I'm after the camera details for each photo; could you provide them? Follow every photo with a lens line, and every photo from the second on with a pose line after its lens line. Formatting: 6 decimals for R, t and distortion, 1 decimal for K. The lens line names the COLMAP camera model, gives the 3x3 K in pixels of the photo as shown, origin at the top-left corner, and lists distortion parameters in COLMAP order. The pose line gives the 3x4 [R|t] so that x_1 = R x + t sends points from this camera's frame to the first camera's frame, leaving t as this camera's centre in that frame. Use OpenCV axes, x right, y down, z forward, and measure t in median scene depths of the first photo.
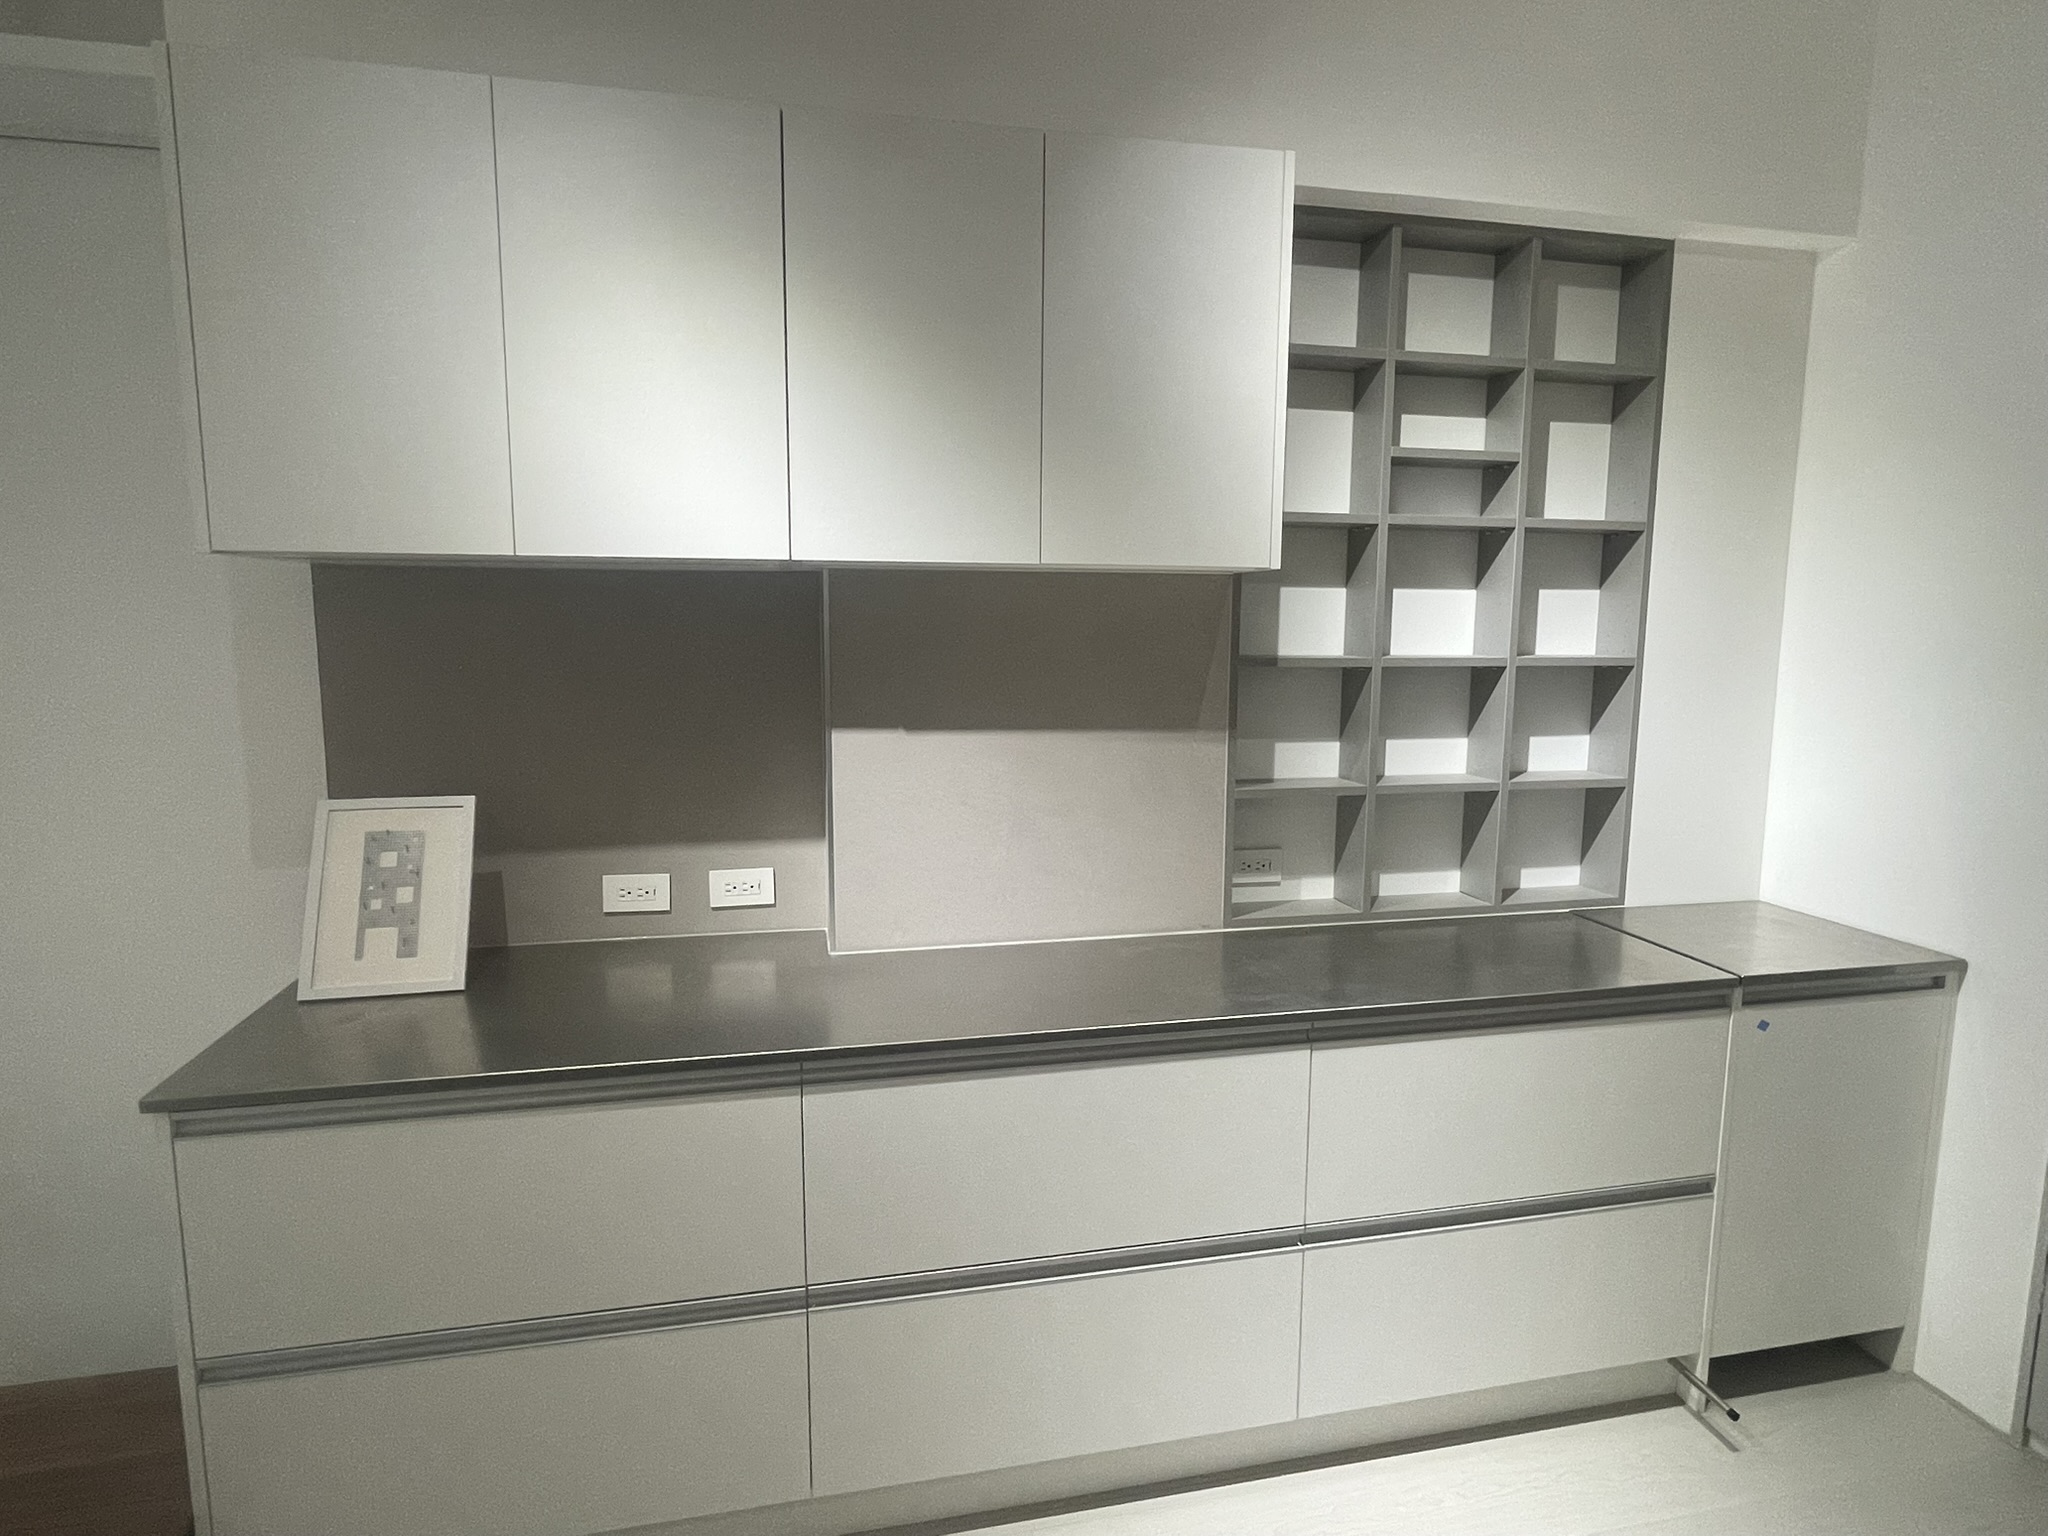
lens RADIAL K [[1113.6, 0, 1032.8], [0, 1113.6, 762.7], [0, 0, 1]] dist [-0.004422, 0.001109]
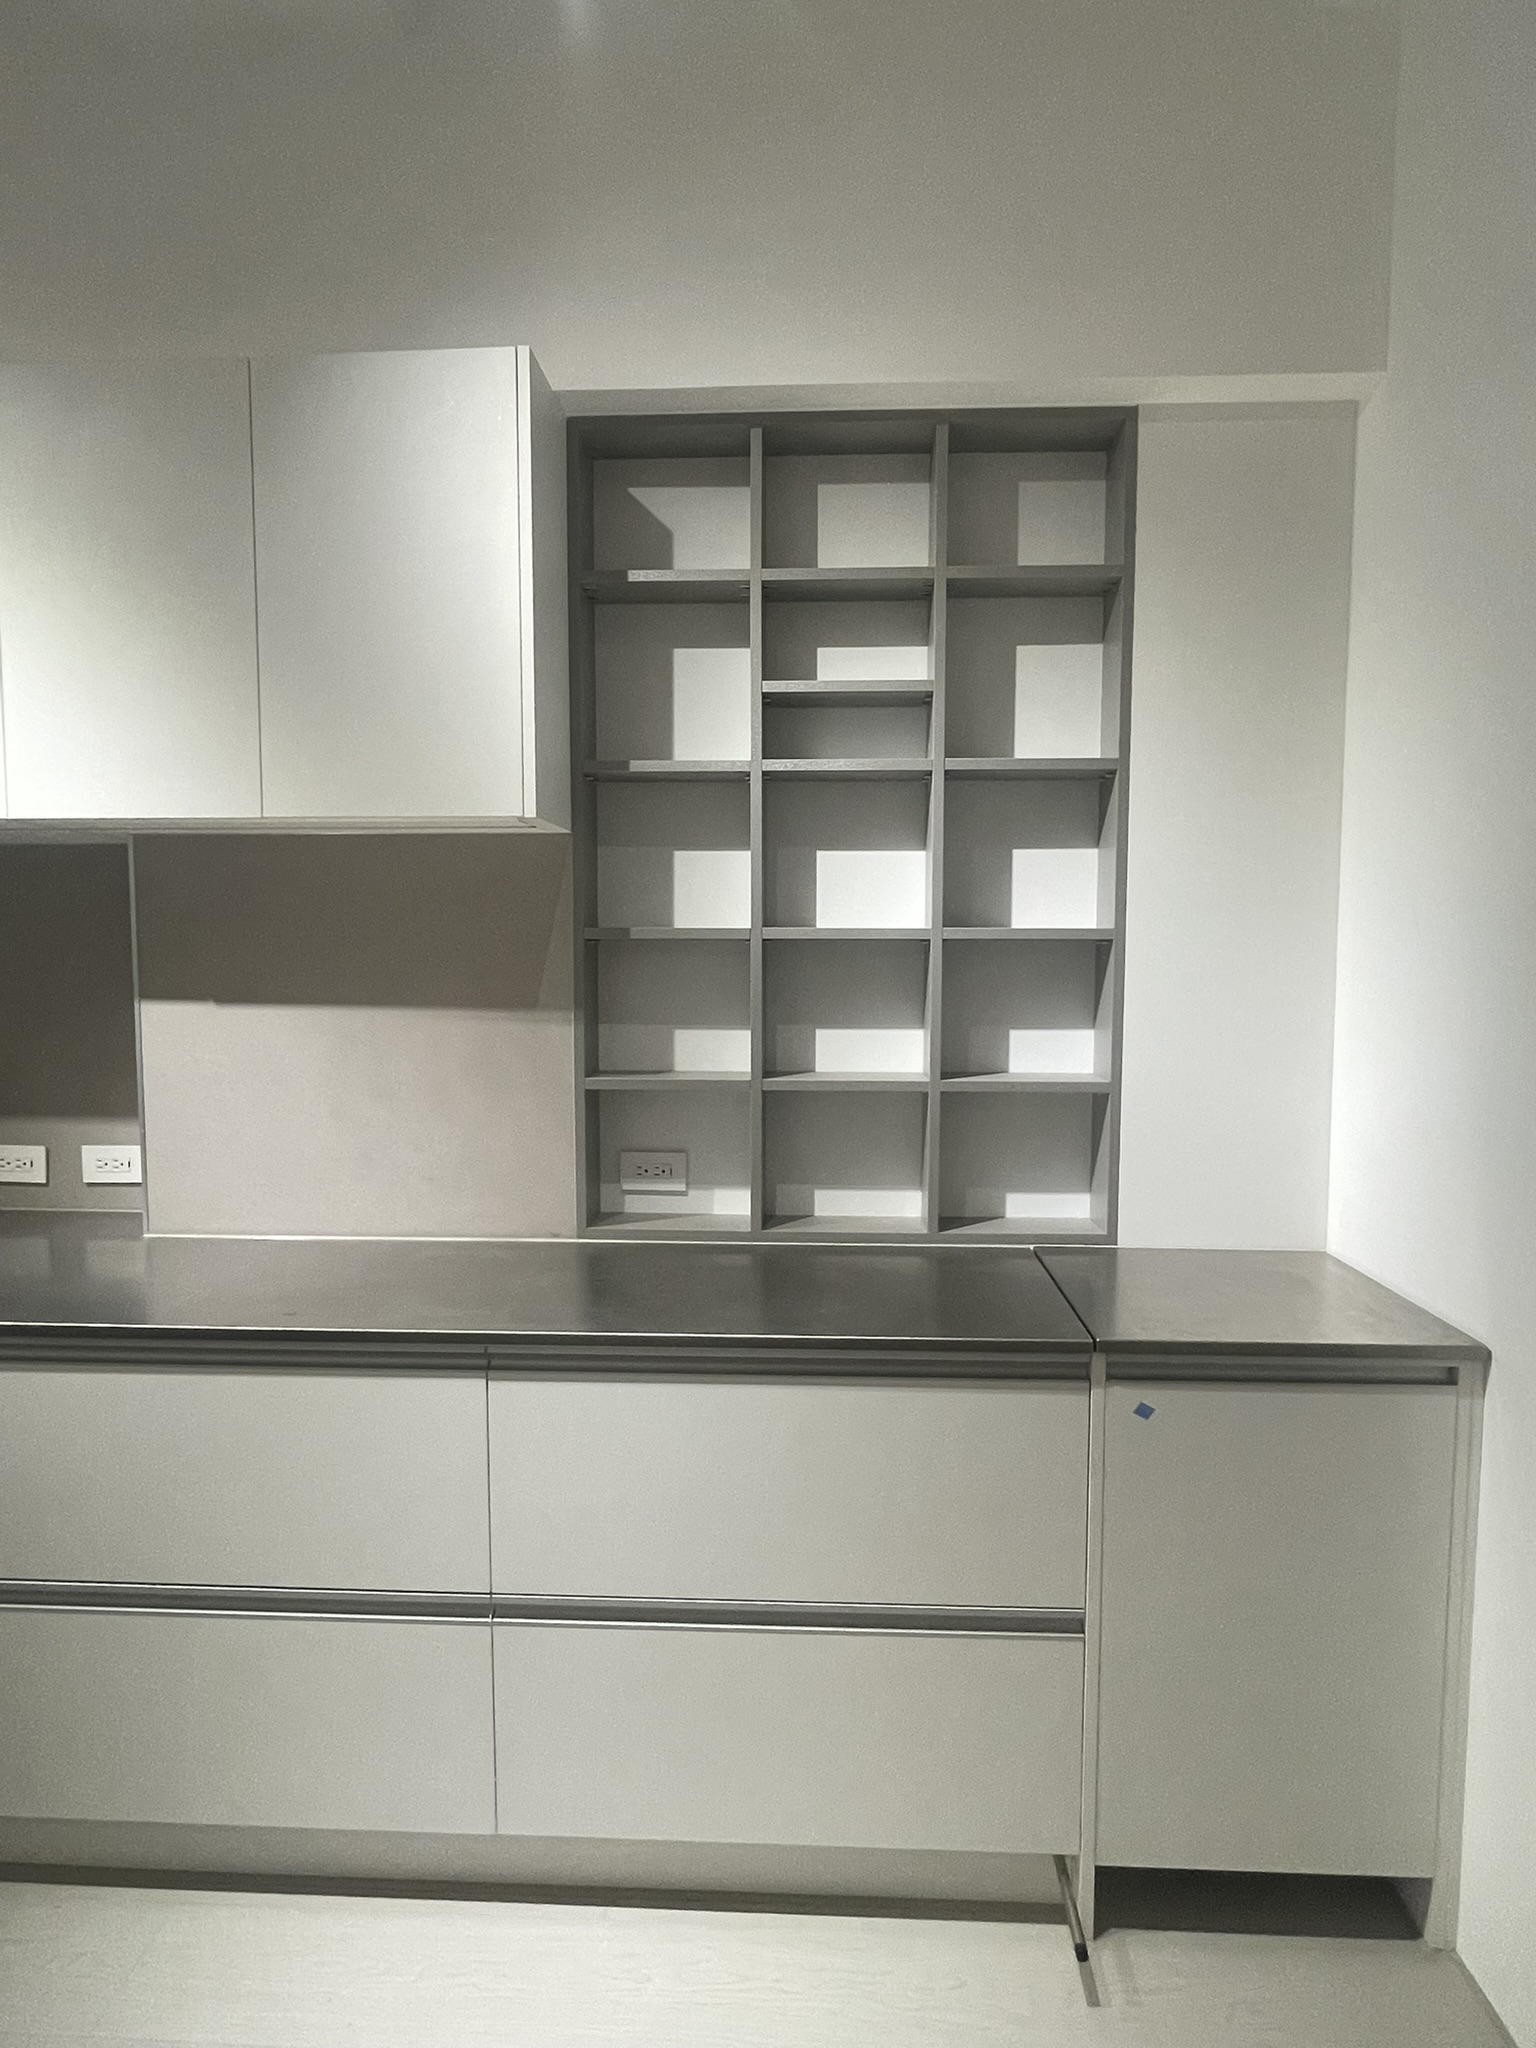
lens RADIAL K [[1117.5, 0, 775.6], [0, 1117.5, 1030.0], [0, 0, 1]] dist [-0.003635, -0.000562]
pose [[0.965411, 0.014457, -0.260331, 0.573283], [-0.029267, 0.998160, -0.053102, 0.029319], [0.259085, 0.058885, 0.964058, 0.197071]]
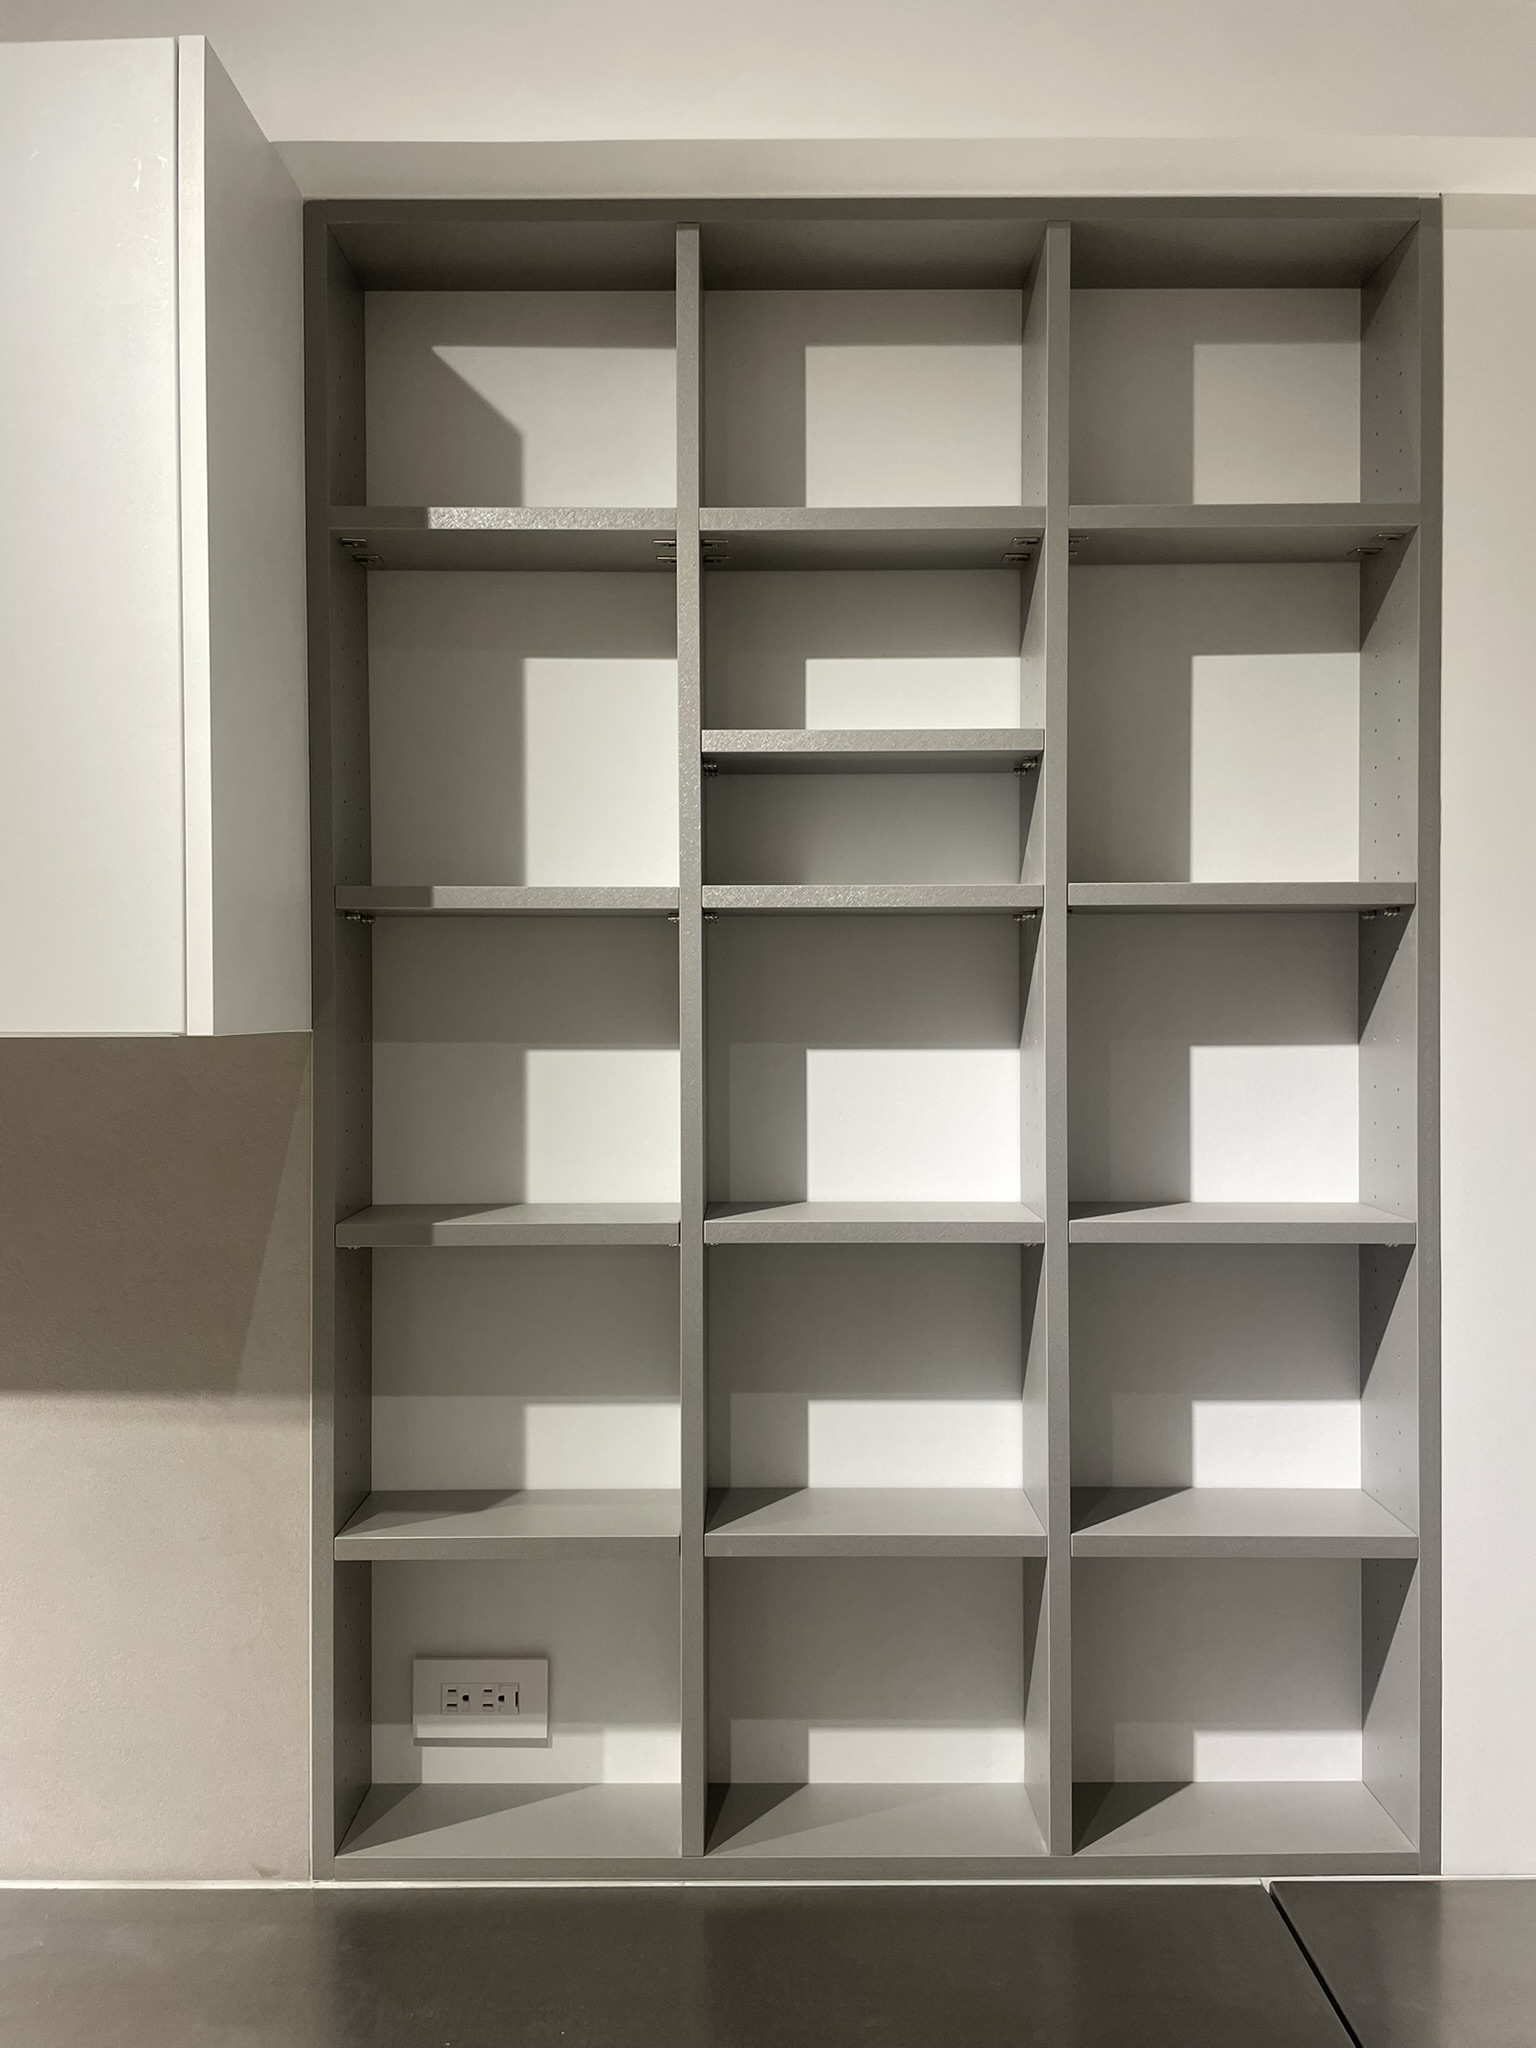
lens RADIAL K [[1559.5, 0, 768.0], [0, 1559.5, 1024.0], [0, 0, 1]] dist [0.082240, -0.107278]
pose [[0.976042, -0.007740, -0.217446, 0.488441], [-0.019257, 0.992373, -0.121762, -0.101953], [0.216730, 0.123032, 0.968448, 0.450111]]
